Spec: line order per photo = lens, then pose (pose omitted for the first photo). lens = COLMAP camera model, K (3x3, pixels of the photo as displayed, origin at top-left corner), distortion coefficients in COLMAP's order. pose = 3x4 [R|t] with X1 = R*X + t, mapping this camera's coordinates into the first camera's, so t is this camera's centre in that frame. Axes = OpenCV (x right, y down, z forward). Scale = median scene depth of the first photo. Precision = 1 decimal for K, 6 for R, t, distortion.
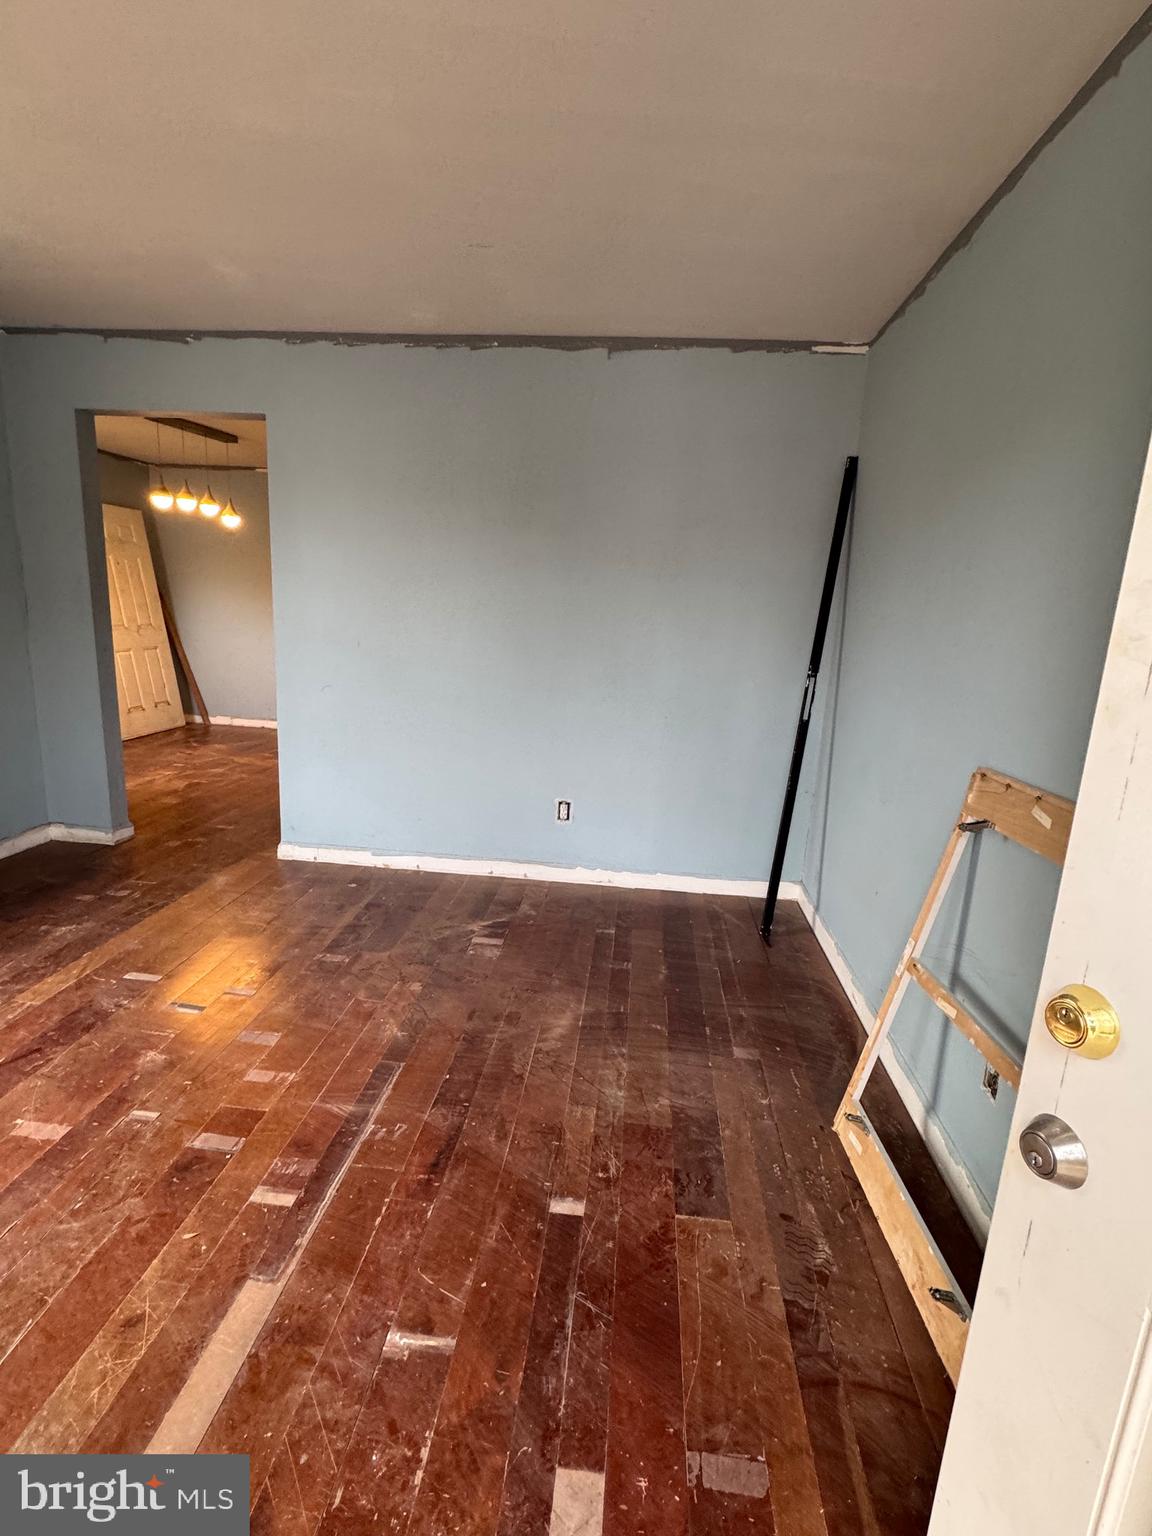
lens RADIAL K [[728.8, 0, 580.1], [0, 728.8, 766.5], [0, 0, 1]] dist [-0.001895, -0.000650]
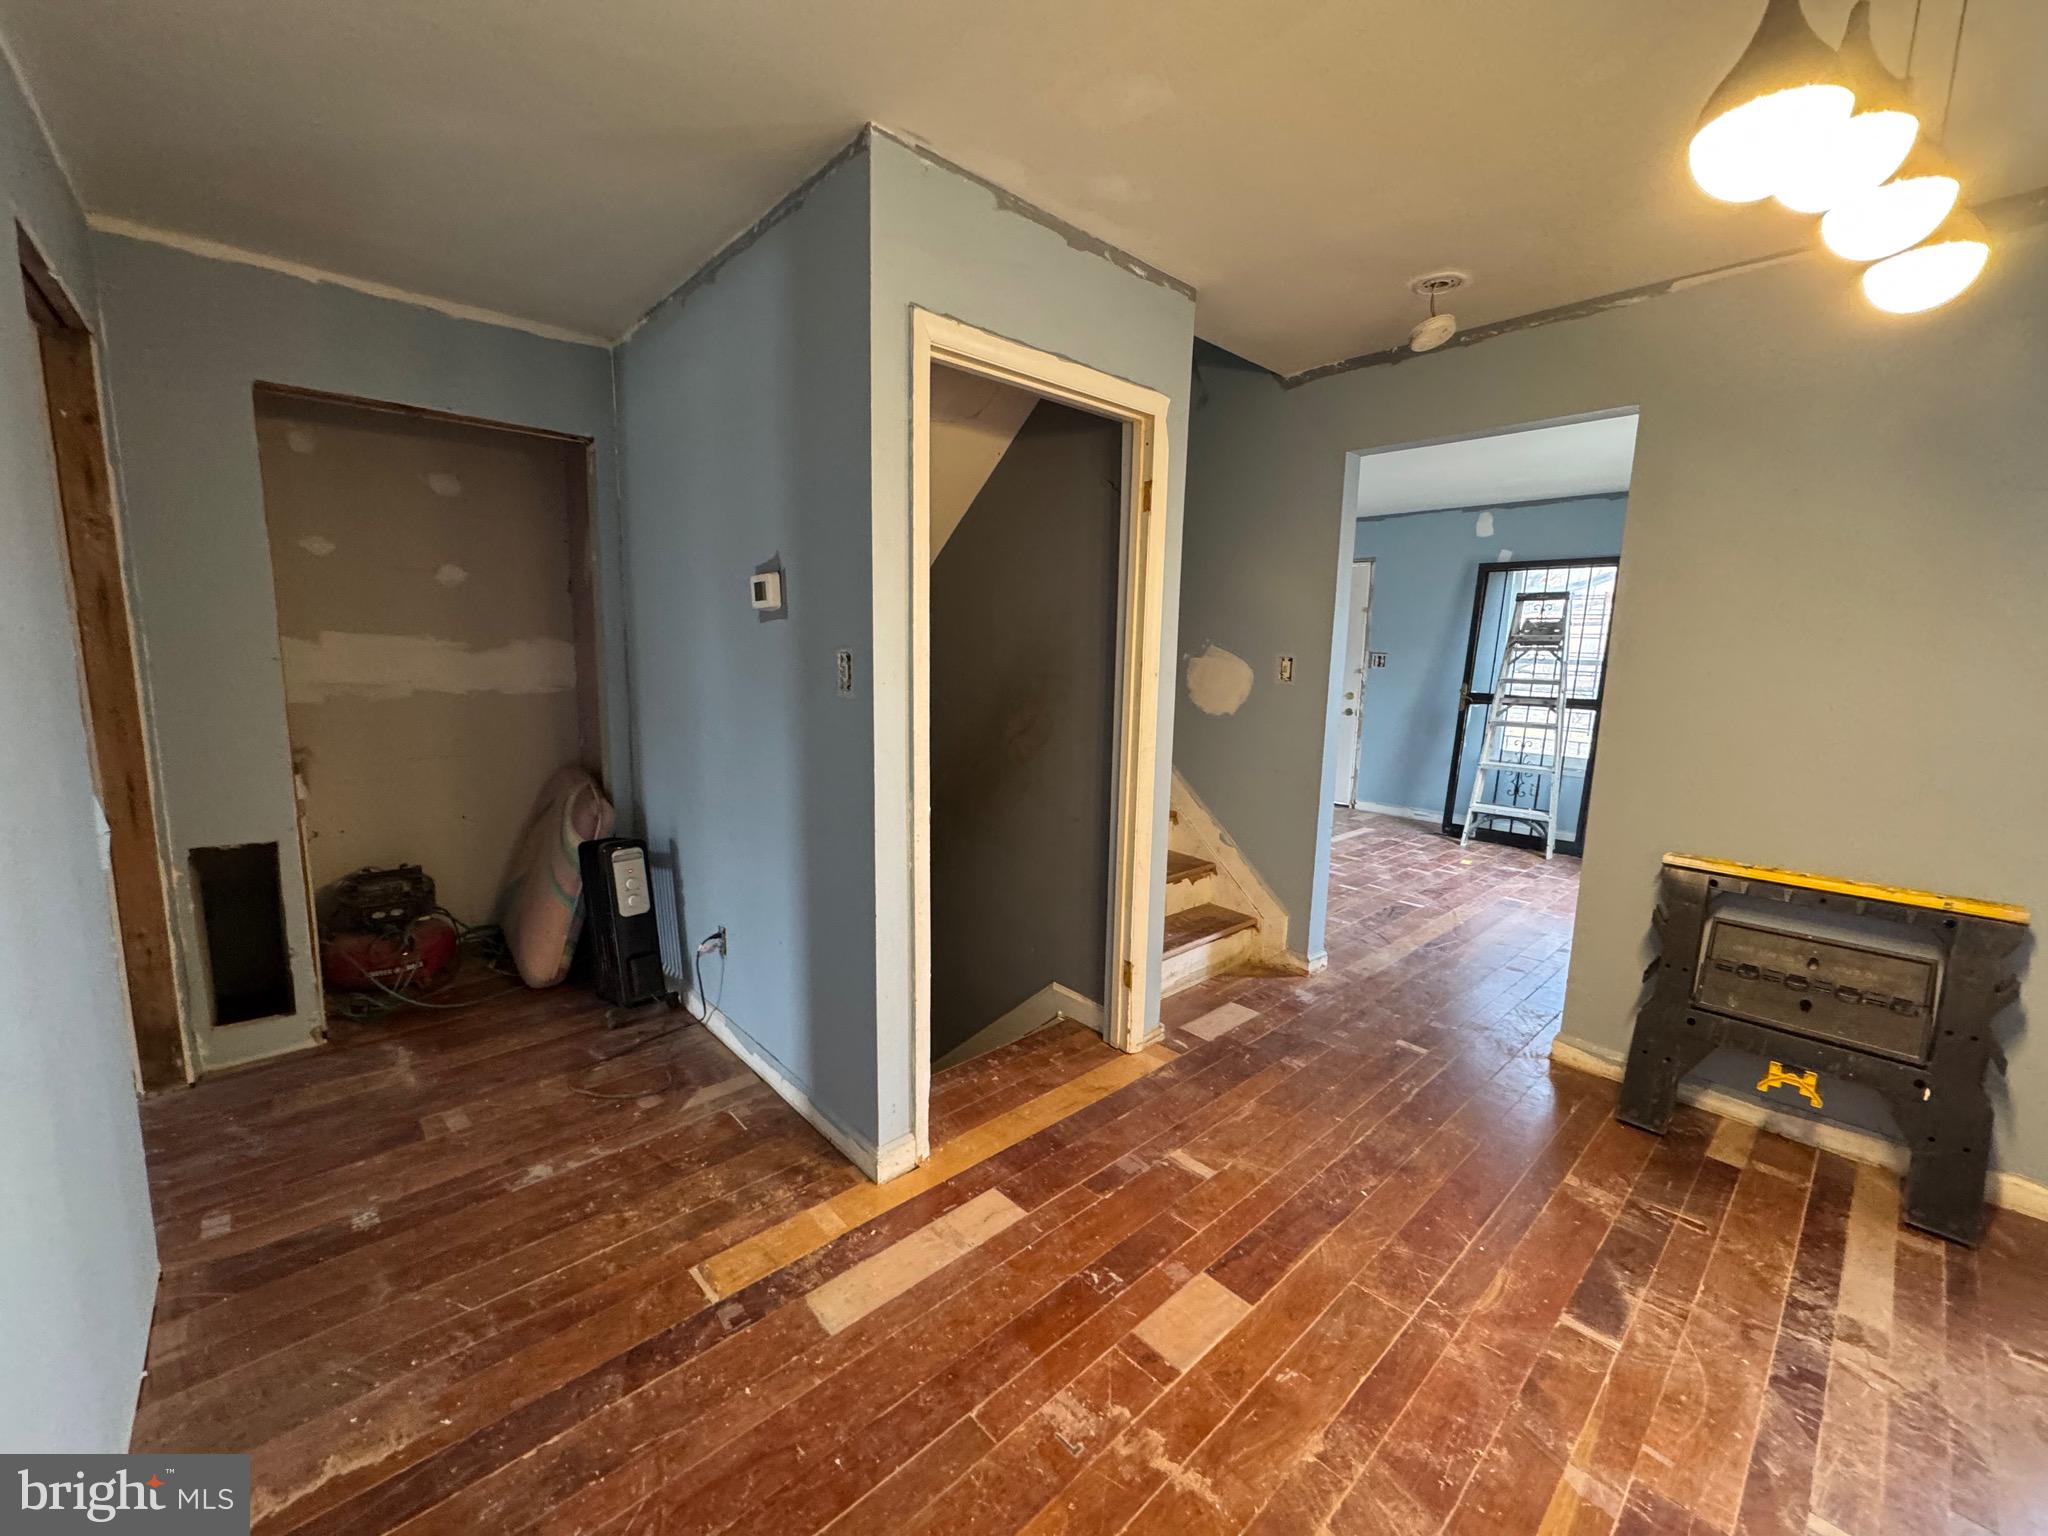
lens RADIAL K [[815.3, 0, 1026.9], [0, 815.3, 764.6], [0, 0, 1]] dist [-0.004174, 0.000368]
pose [[-0.741296, -0.163541, 0.650949, -1.174268], [0.085640, 0.938885, 0.333407, -0.706707], [-0.665692, 0.302900, -0.681986, 2.889742]]
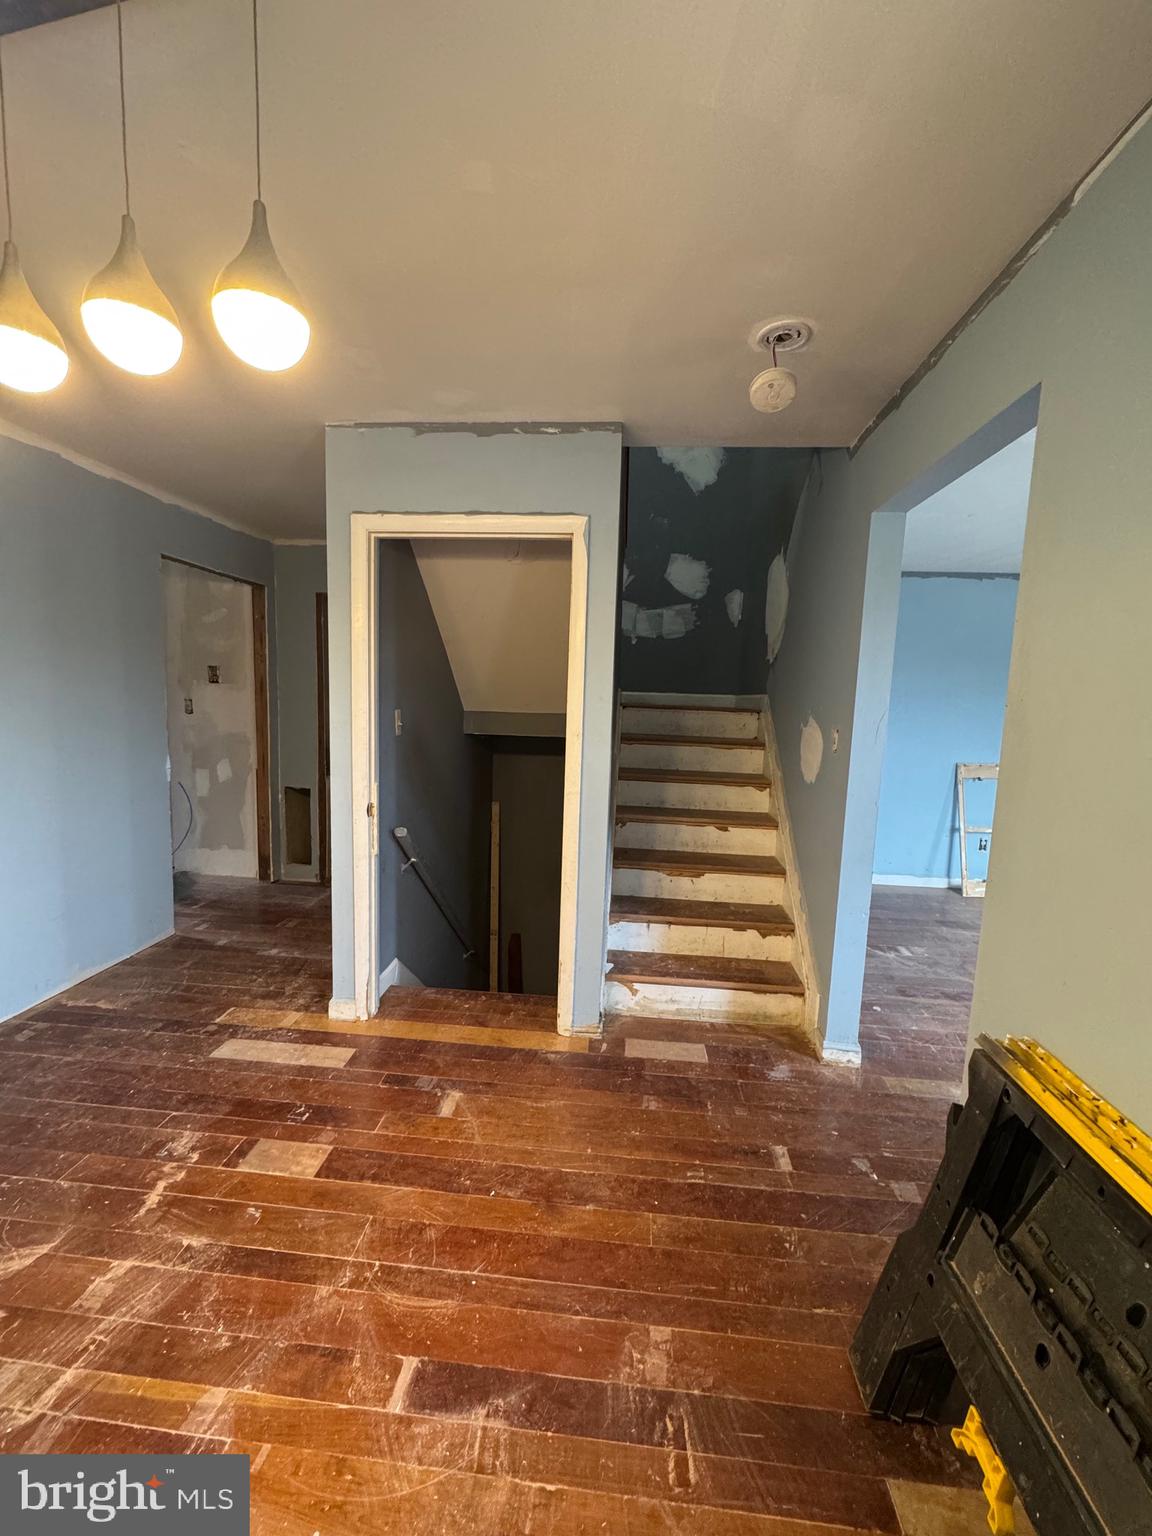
lens RADIAL K [[611.4, 0, 577.1], [0, 611.4, 769.1], [0, 0, 1]] dist [-0.004174, 0.000368]
pose [[-0.005597, -0.167664, 0.985828, -1.603955], [0.181023, 0.969386, 0.165896, -0.551775], [-0.983463, 0.179386, 0.024925, 1.957443]]
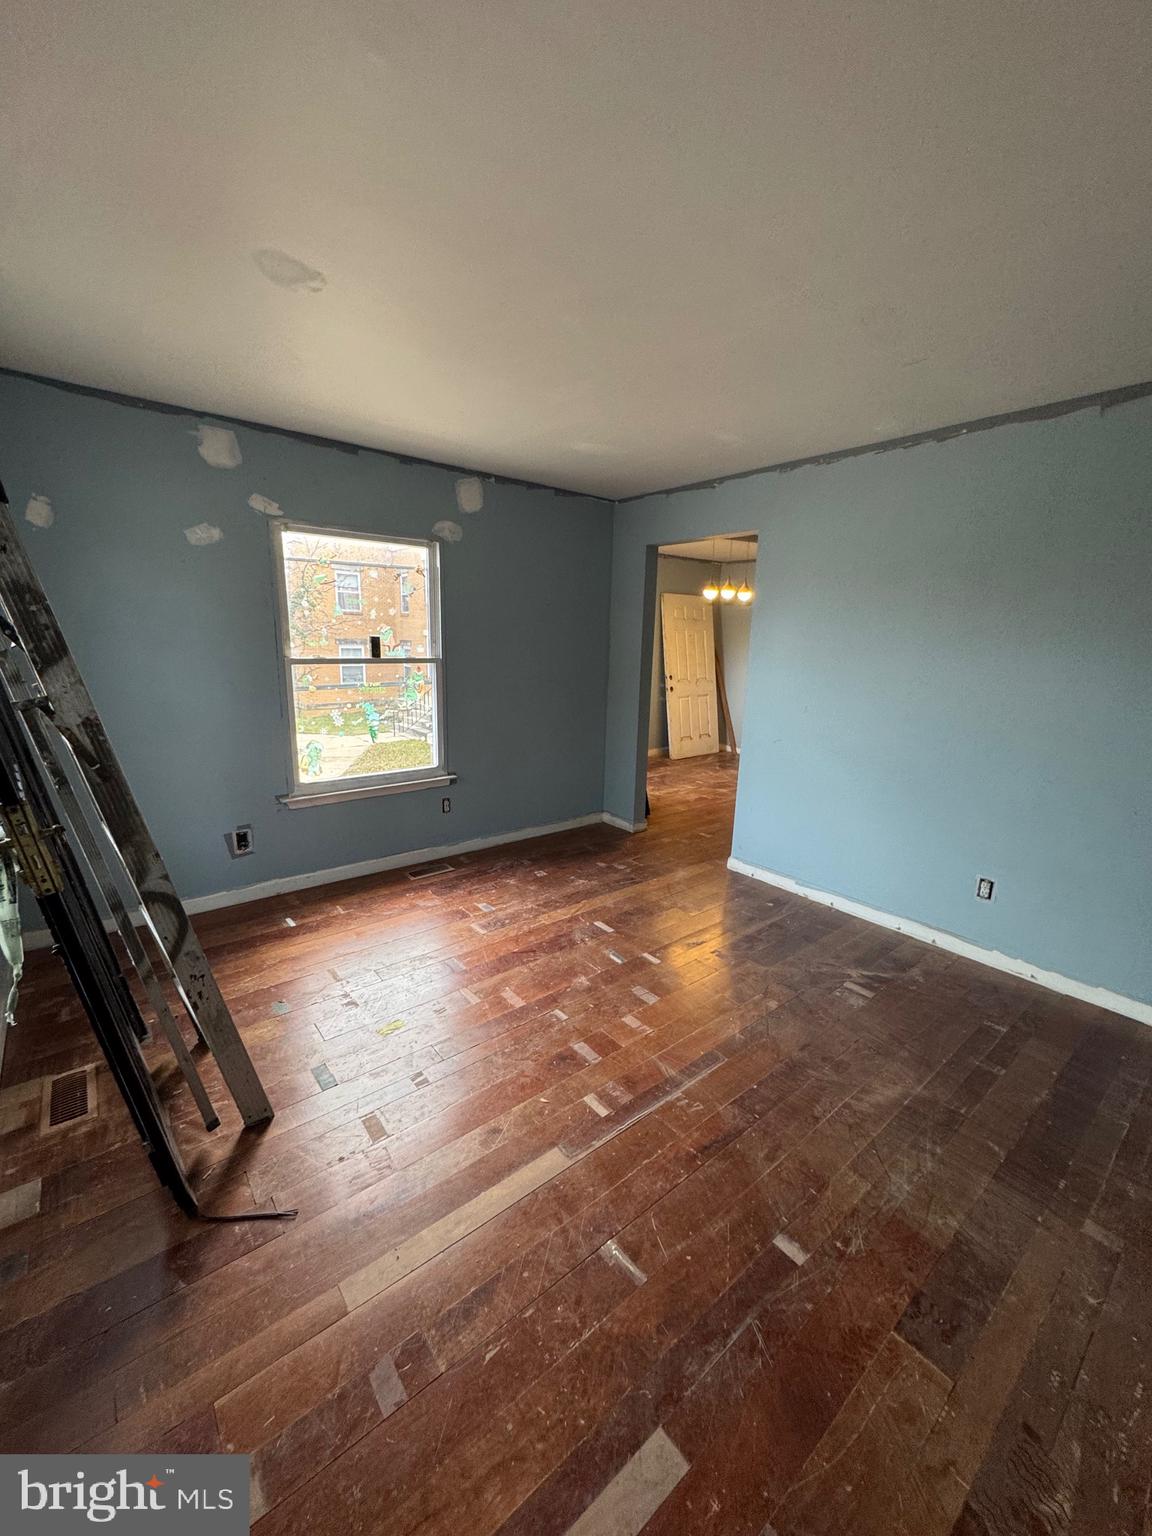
lens RADIAL K [[611.4, 0, 580.6], [0, 611.4, 769.5], [0, 0, 1]] dist [-0.004174, 0.000368]
pose [[0.704415, 0.122226, -0.699185, 0.223042], [-0.142729, 0.989332, 0.029151, -0.065822], [0.695290, 0.079259, 0.714346, 0.046457]]
